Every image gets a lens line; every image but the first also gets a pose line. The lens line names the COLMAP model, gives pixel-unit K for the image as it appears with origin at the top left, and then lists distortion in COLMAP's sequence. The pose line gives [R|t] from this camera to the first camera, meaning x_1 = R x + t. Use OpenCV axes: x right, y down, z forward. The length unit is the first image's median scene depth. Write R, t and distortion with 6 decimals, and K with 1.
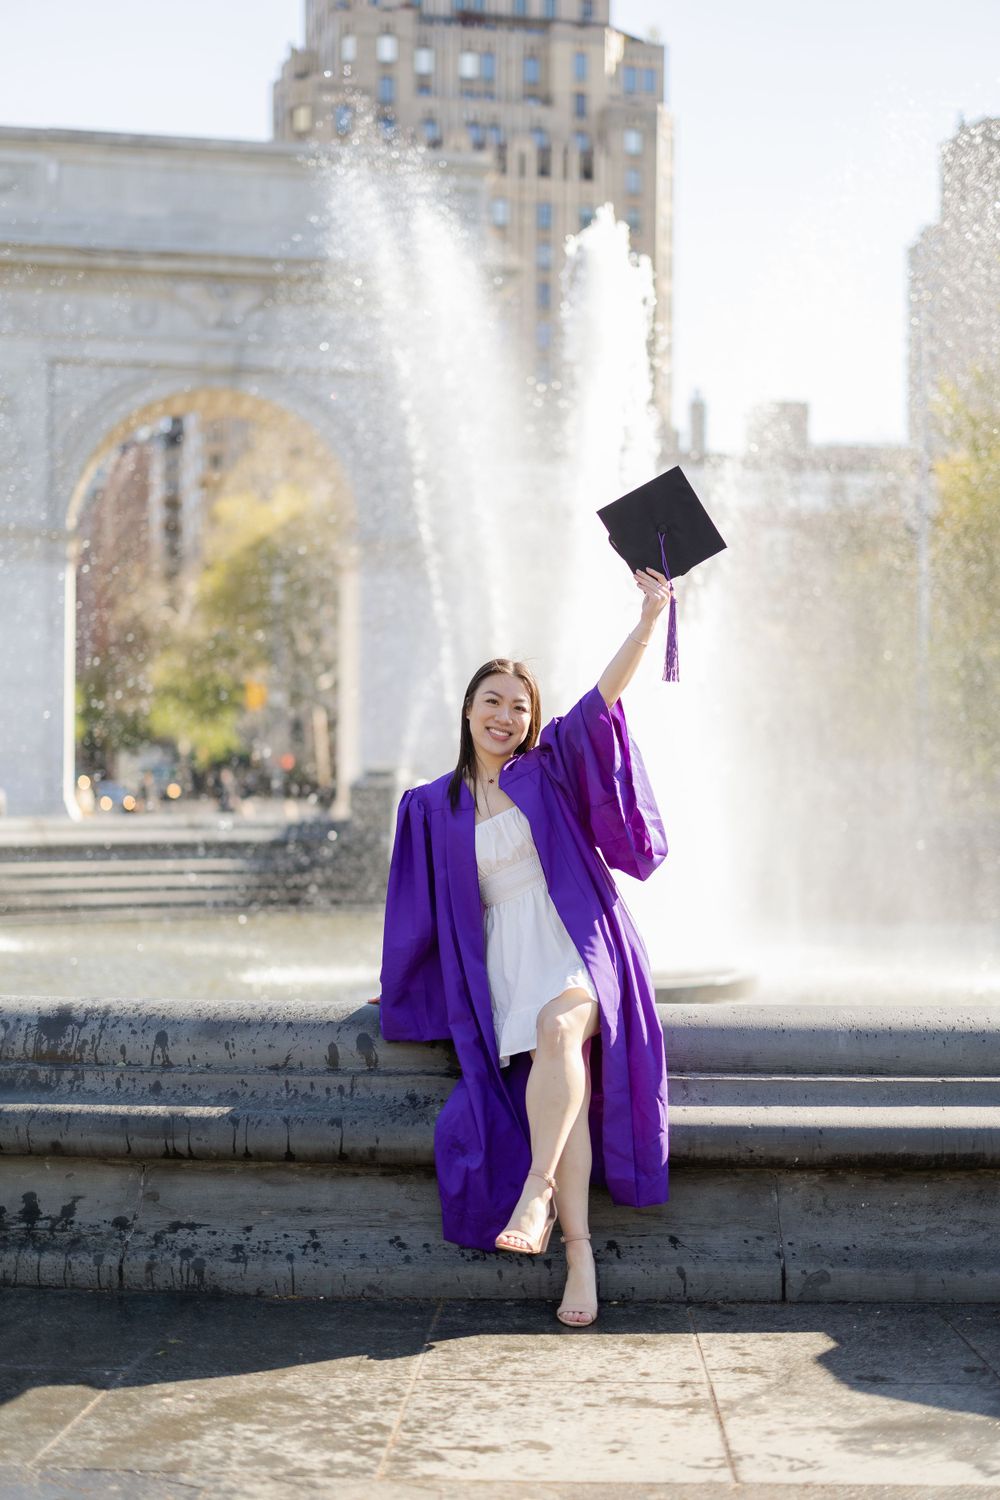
lens RADIAL K [[2134.1, 0, 501.3], [0, 2134.1, 746.9], [0, 0, 1]] dist [0.025763, 0.006250]
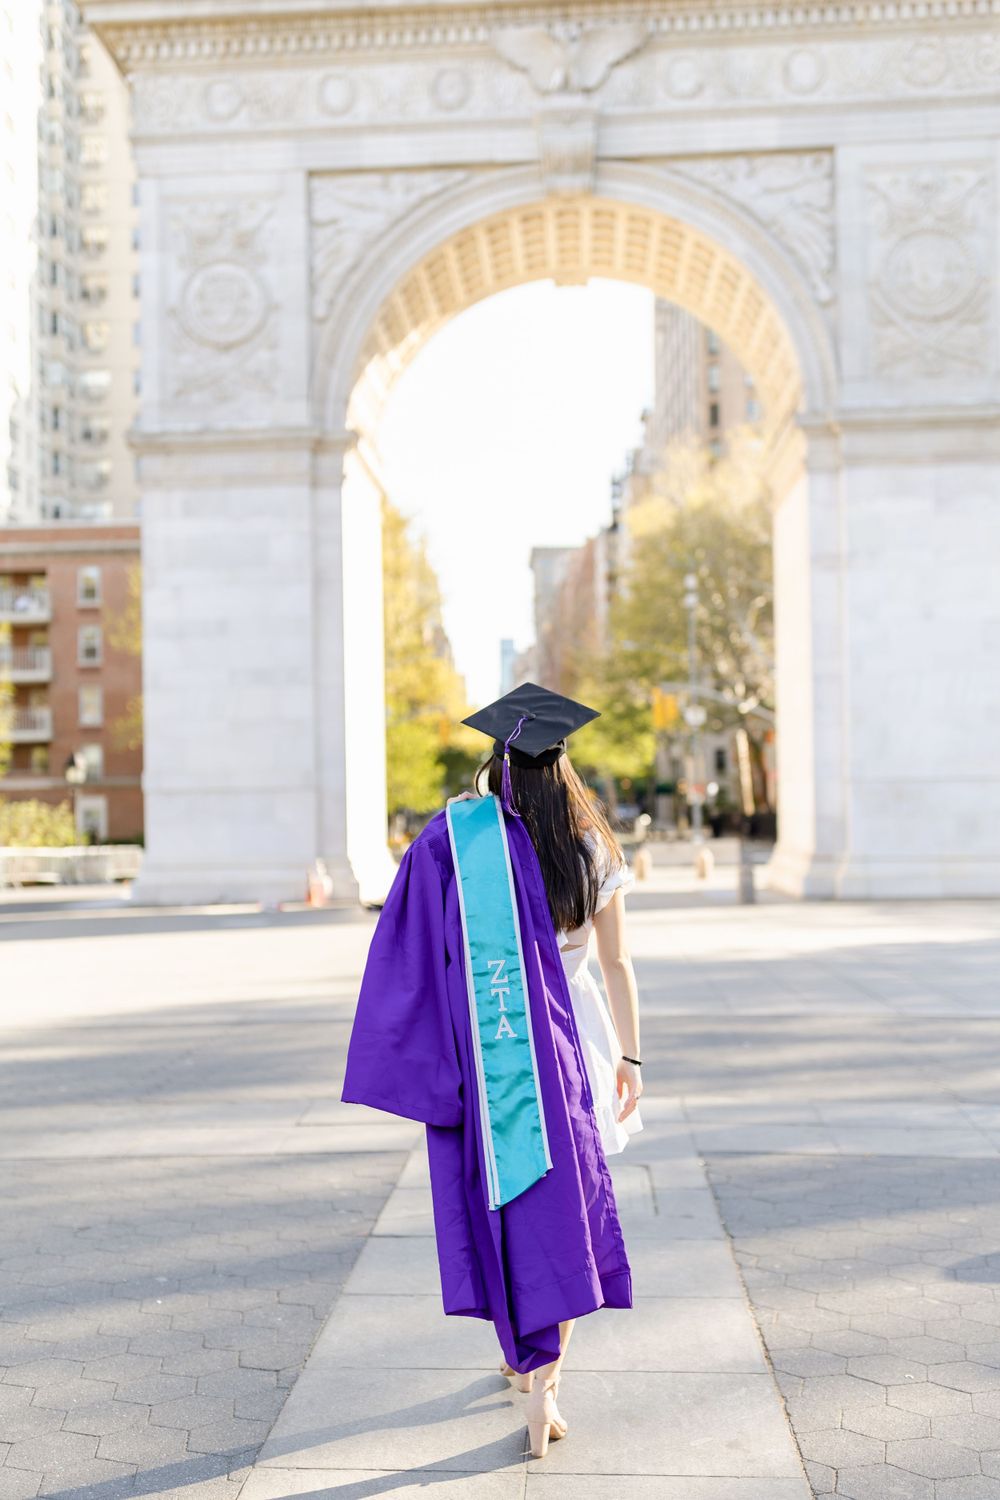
lens RADIAL K [[1495.1, 0, 472.2], [0, 1495.1, 748.2], [0, 0, 1]] dist [0.000866, 0.008676]
pose [[0.965892, -0.019541, -0.258208, -0.050870], [0.017713, 0.999799, -0.009408, -0.002420], [0.258340, 0.004513, 0.966044, 0.583443]]
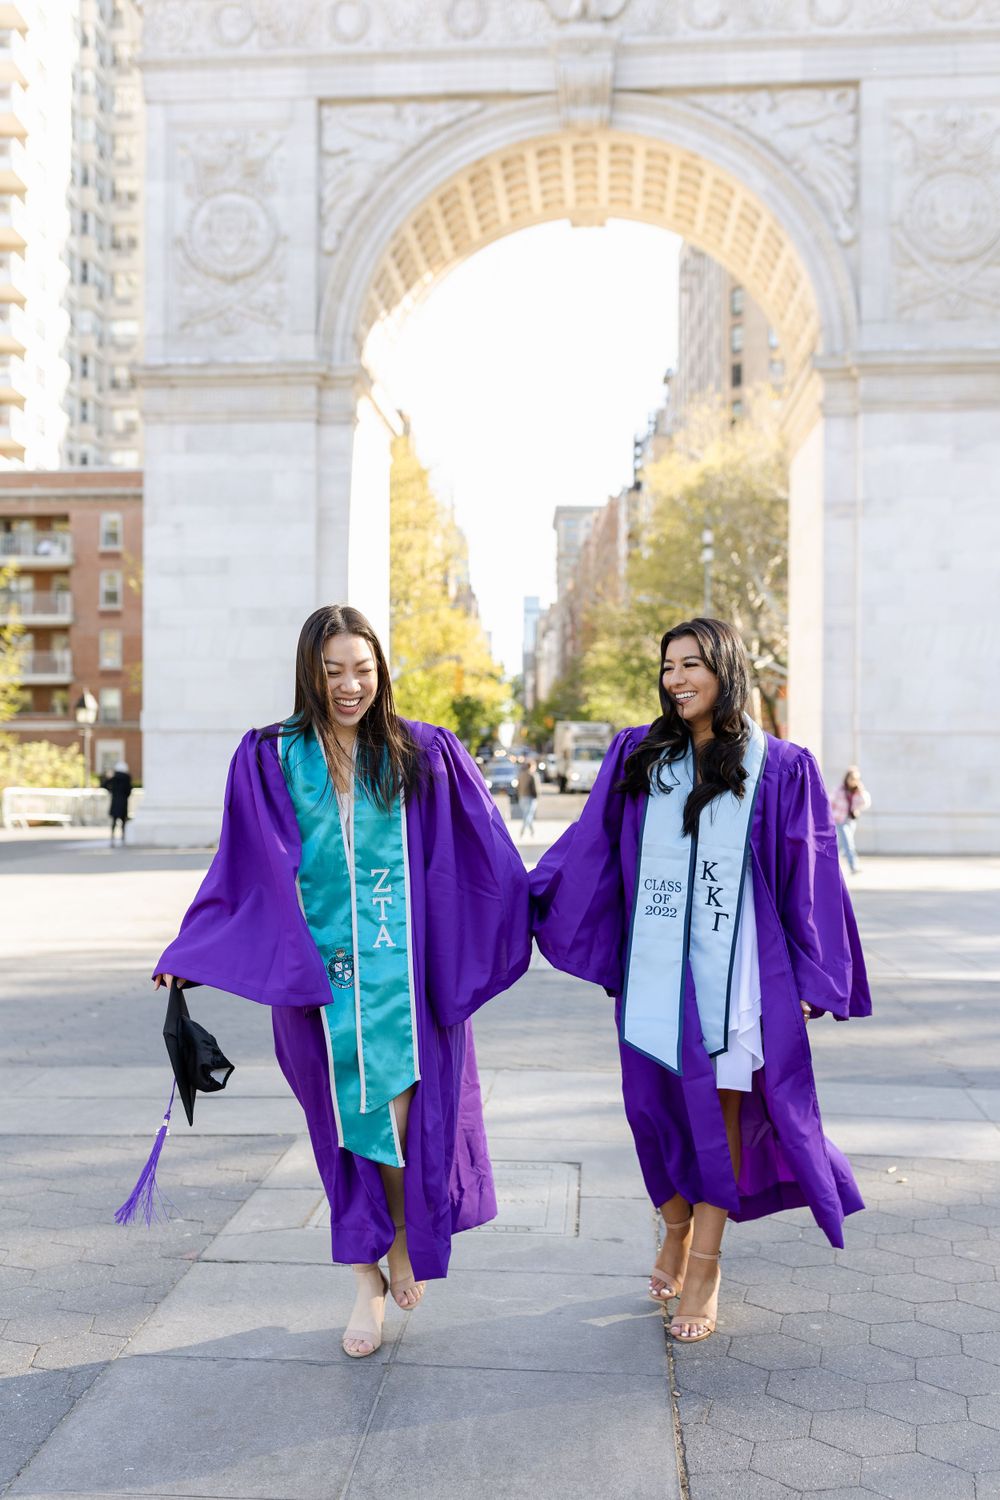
lens RADIAL K [[1461.5, 0, 479.3], [0, 1461.5, 730.3], [0, 0, 1]] dist [0.004759, -0.006671]
pose [[0.963488, 0.003647, -0.267727, -0.050260], [-0.001024, 0.999950, 0.009935, 0.000026], [0.267750, -0.009298, 0.963444, 0.601594]]
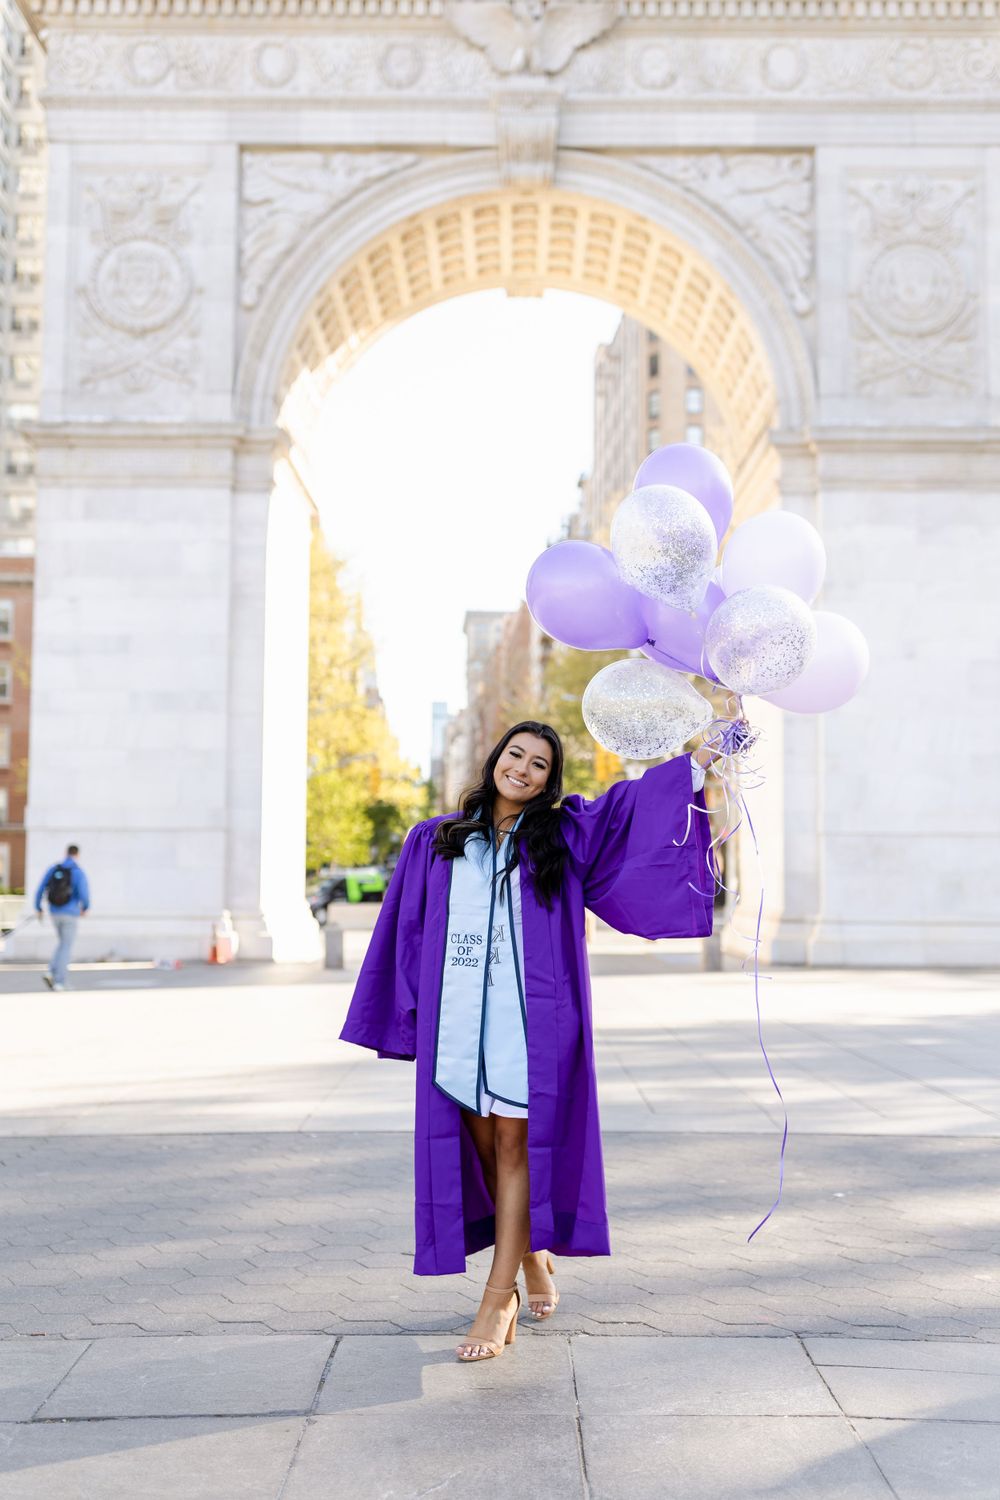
lens RADIAL K [[1500.4, 0, 508.2], [0, 1500.4, 730.0], [0, 0, 1]] dist [-0.001107, 0.010480]
pose [[0.981804, -0.006417, -0.189788, -0.063570], [-0.005358, 0.998095, -0.061465, 0.002248], [0.189821, 0.061363, 0.979899, 0.628895]]
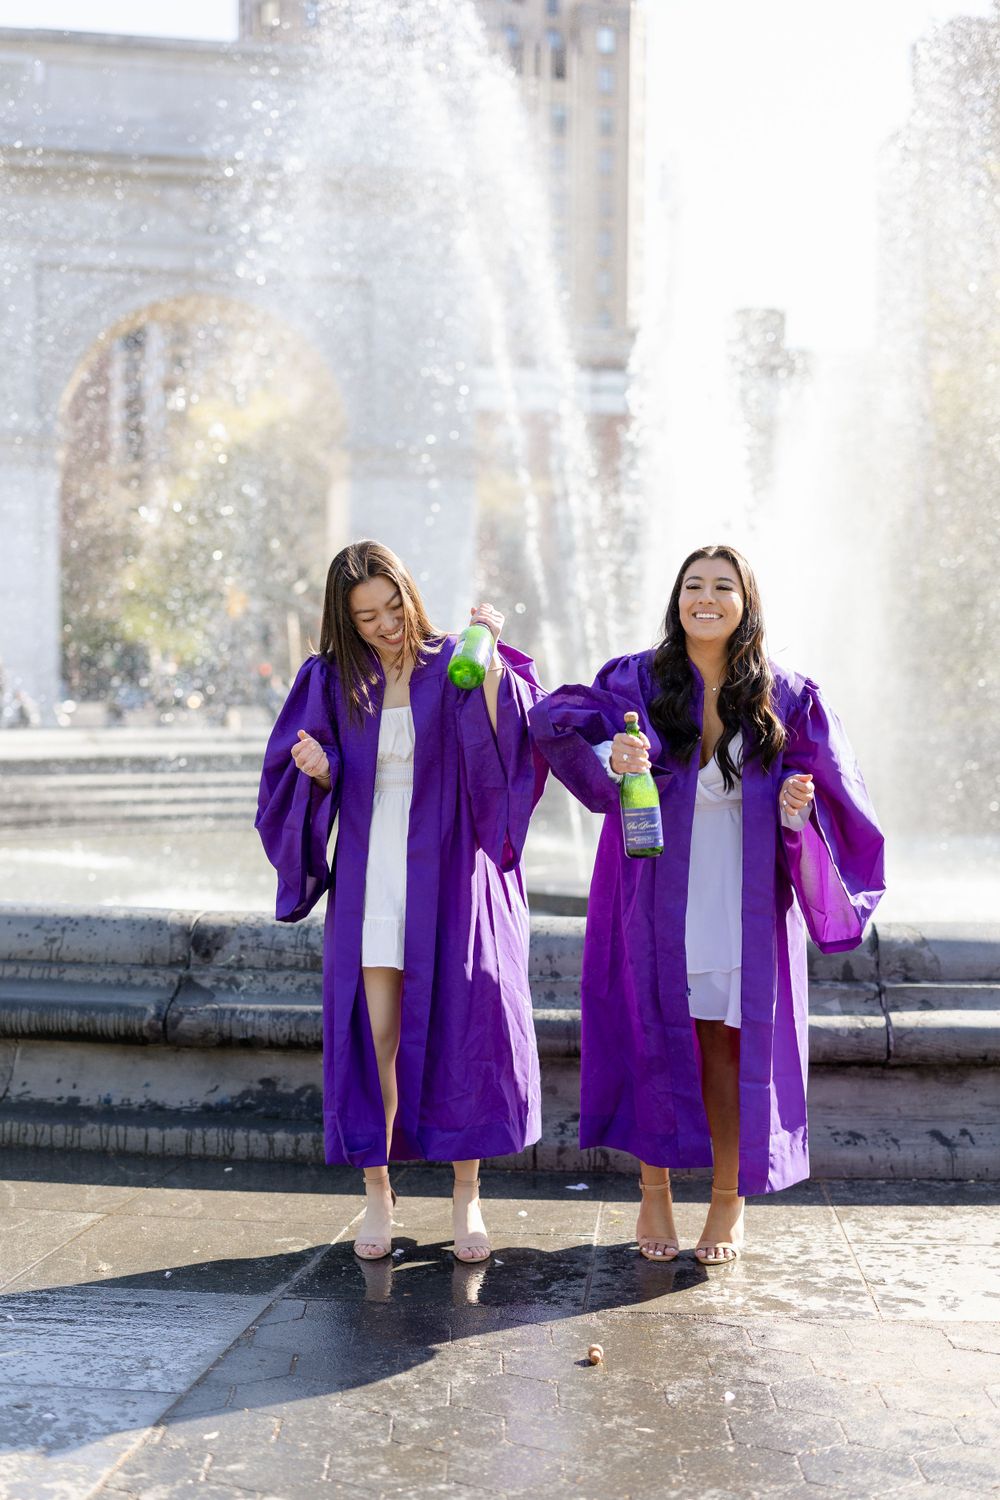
lens RADIAL K [[2148.5, 0, 494.2], [0, 2148.5, 749.2], [0, 0, 1]] dist [0.008133, 0.080048]
pose [[0.999847, 0.002102, 0.017378, -0.016394], [-0.002876, 0.998999, 0.044631, -0.001680], [-0.017267, -0.044674, 0.998852, -0.010278]]
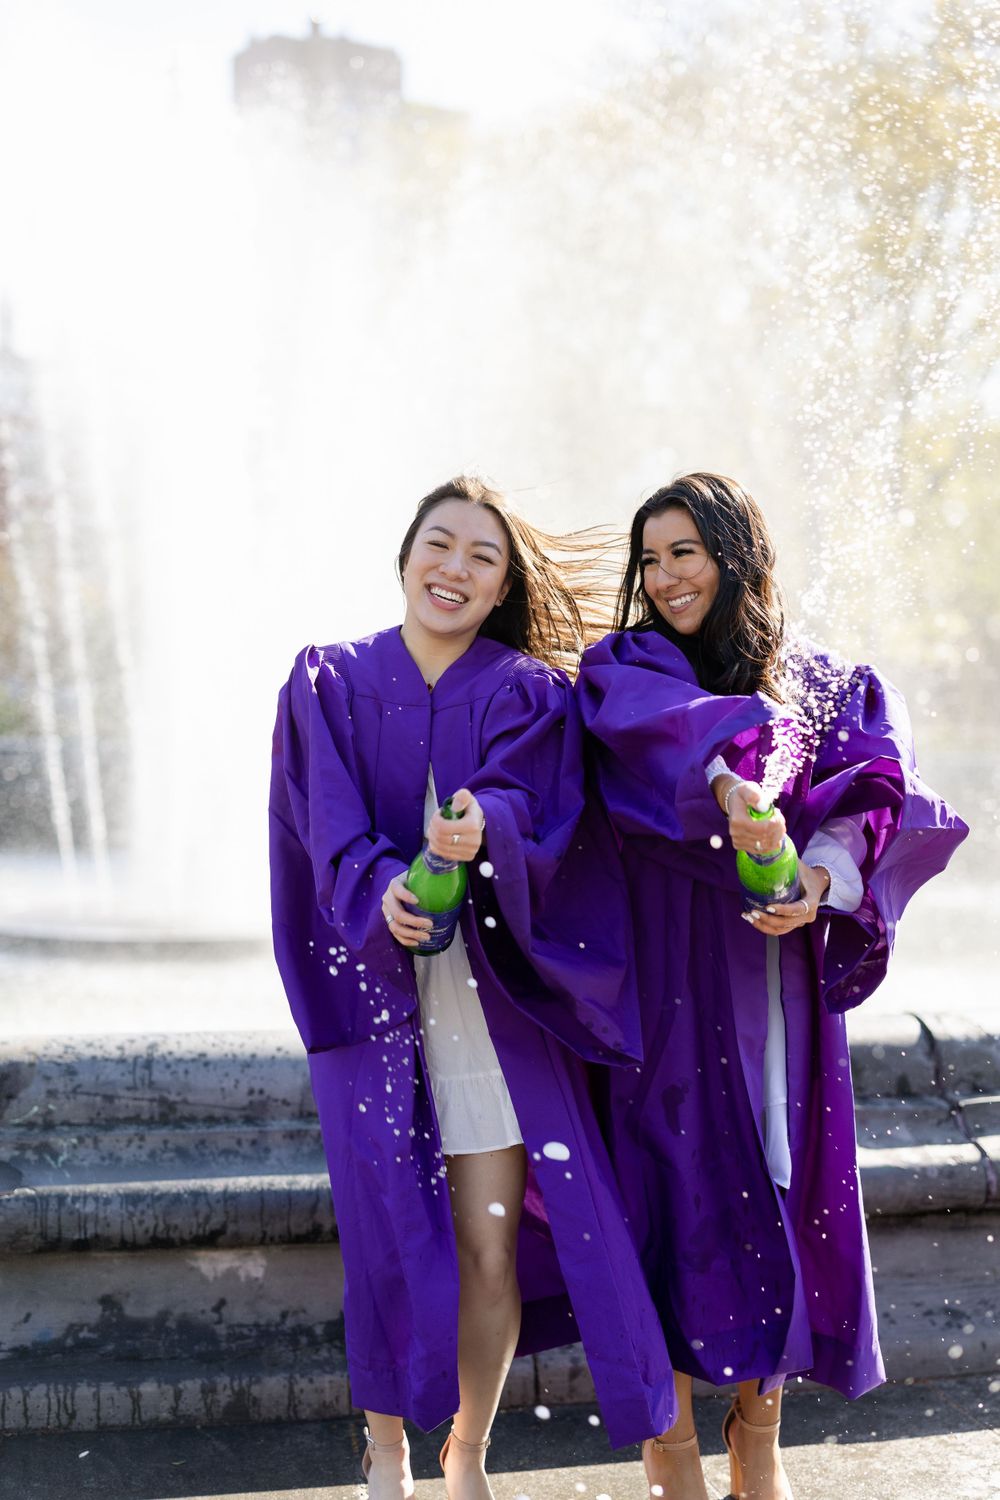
lens RADIAL K [[2148.5, 0, 494.2], [0, 2148.5, 749.2], [0, 0, 1]] dist [0.008133, 0.080048]
pose [[0.943928, -0.005407, 0.330107, -0.033635], [-0.008059, 0.999191, 0.039411, -0.001282], [-0.330053, -0.039861, 0.943120, 0.020284]]
